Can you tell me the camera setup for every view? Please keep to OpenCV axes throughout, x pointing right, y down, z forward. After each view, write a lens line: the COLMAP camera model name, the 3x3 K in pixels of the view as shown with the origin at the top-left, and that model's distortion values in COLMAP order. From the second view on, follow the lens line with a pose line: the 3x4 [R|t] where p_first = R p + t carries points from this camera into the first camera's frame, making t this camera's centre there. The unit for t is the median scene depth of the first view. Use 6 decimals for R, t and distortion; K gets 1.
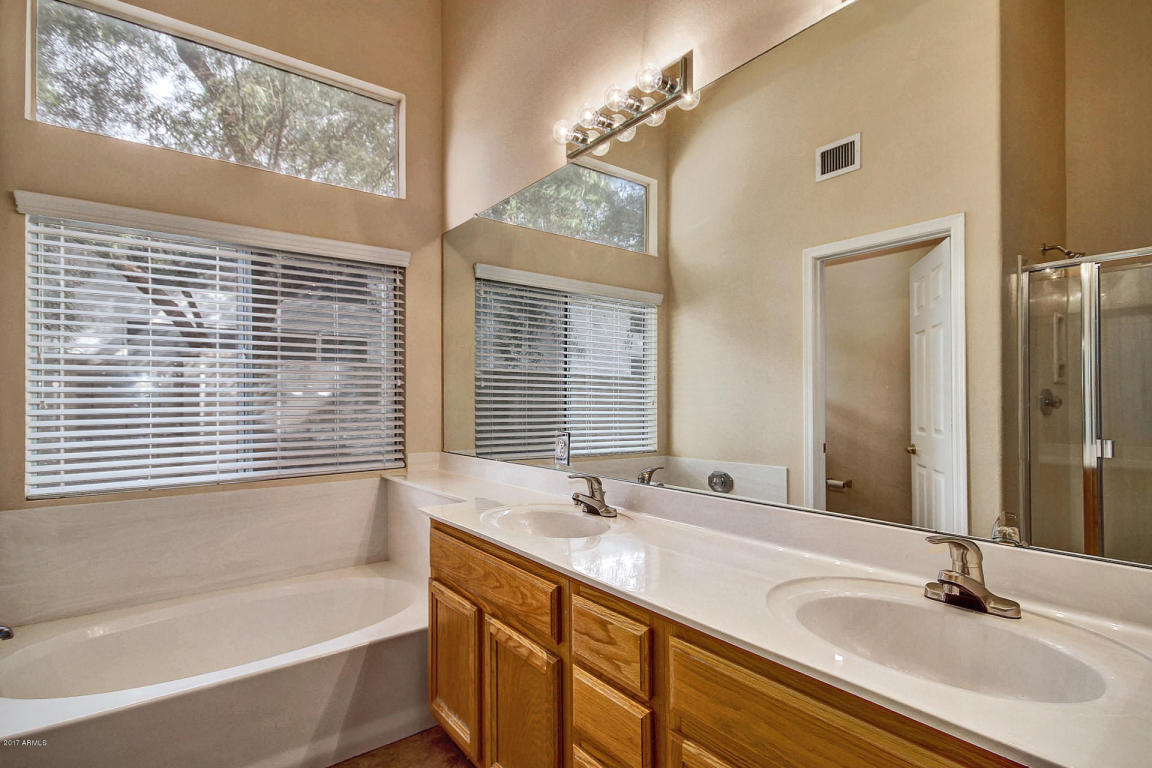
lens RADIAL K [[560.0, 0, 576.3], [0, 560.0, 397.3], [0, 0, 1]] dist [0.009070, -0.008583]
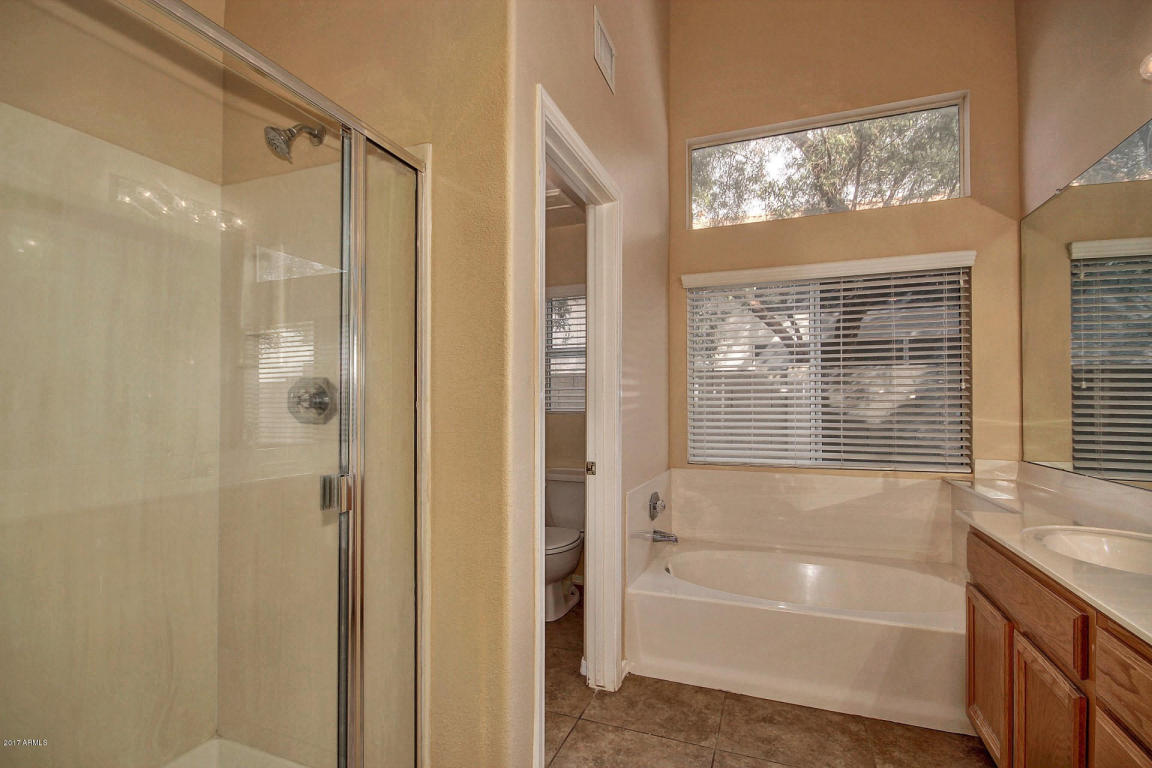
lens RADIAL K [[532.3, 0, 579.3], [0, 532.3, 395.3], [0, 0, 1]] dist [0.000919, -0.004675]
pose [[0.521162, -0.005350, -0.853441, 0.177573], [-0.002571, 0.999966, -0.007839, -0.000550], [0.853454, 0.006279, 0.521131, -0.077353]]
